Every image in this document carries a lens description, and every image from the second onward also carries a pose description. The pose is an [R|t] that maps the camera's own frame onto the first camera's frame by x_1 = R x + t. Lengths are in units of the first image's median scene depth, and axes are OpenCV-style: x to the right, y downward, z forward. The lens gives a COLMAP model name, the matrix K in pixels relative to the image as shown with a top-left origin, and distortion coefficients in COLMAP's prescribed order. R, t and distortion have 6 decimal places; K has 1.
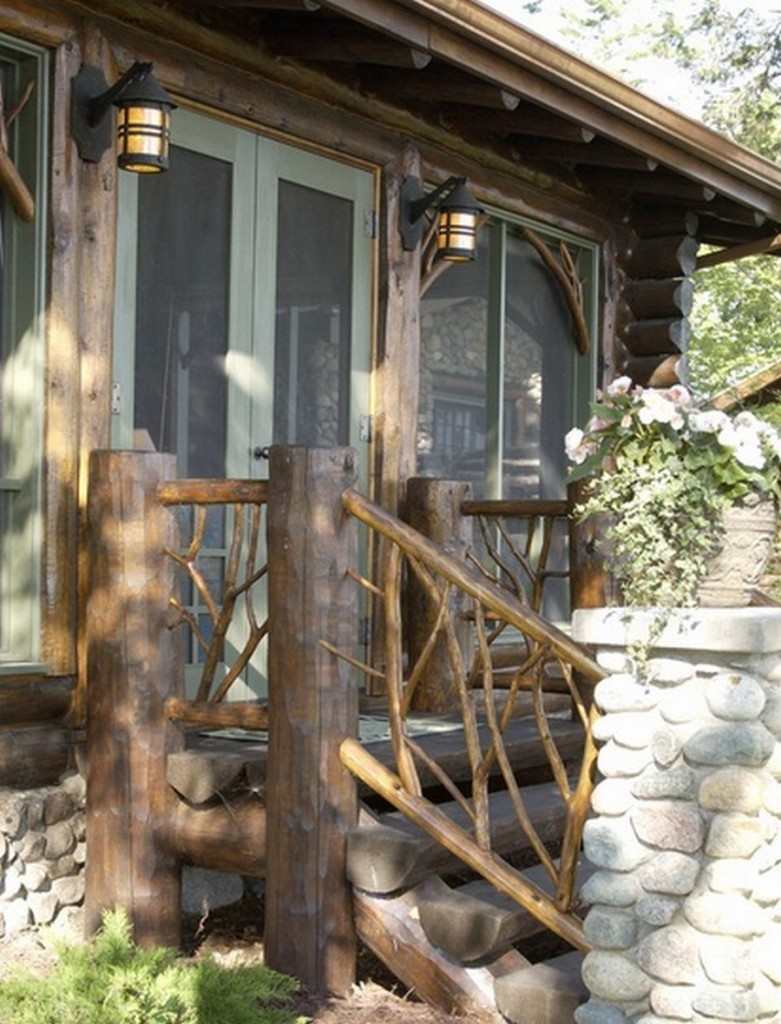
lens RADIAL K [[1746.9, 0, 390.5], [0, 1746.9, 512.0], [0, 0, 1]] dist [0.043459, 0.117321]
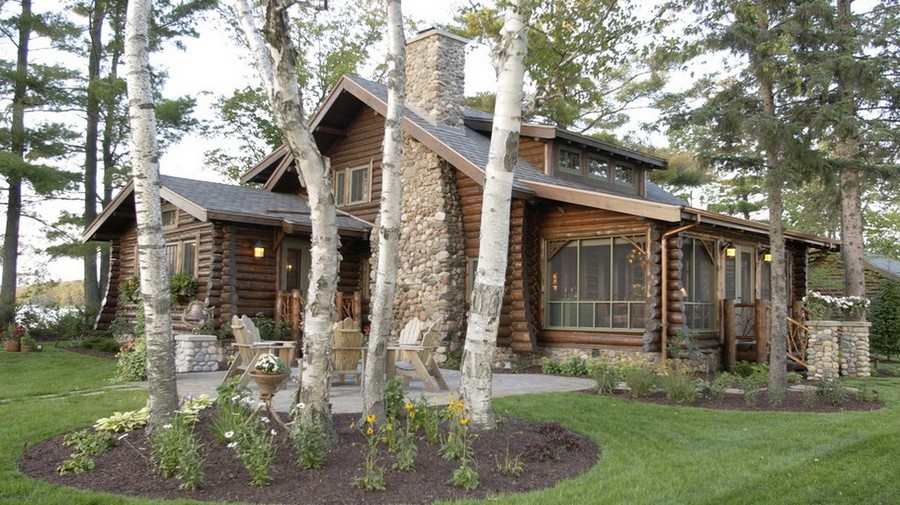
lens RADIAL K [[775.9, 0, 436.4], [0, 775.9, 271.3], [0, 0, 1]] dist [-0.090619, 0.006976]
pose [[0.971628, -0.013209, -0.236146, -0.461036], [0.005462, 0.999426, -0.033432, -0.041064], [0.236452, 0.031193, 0.971142, -1.793661]]
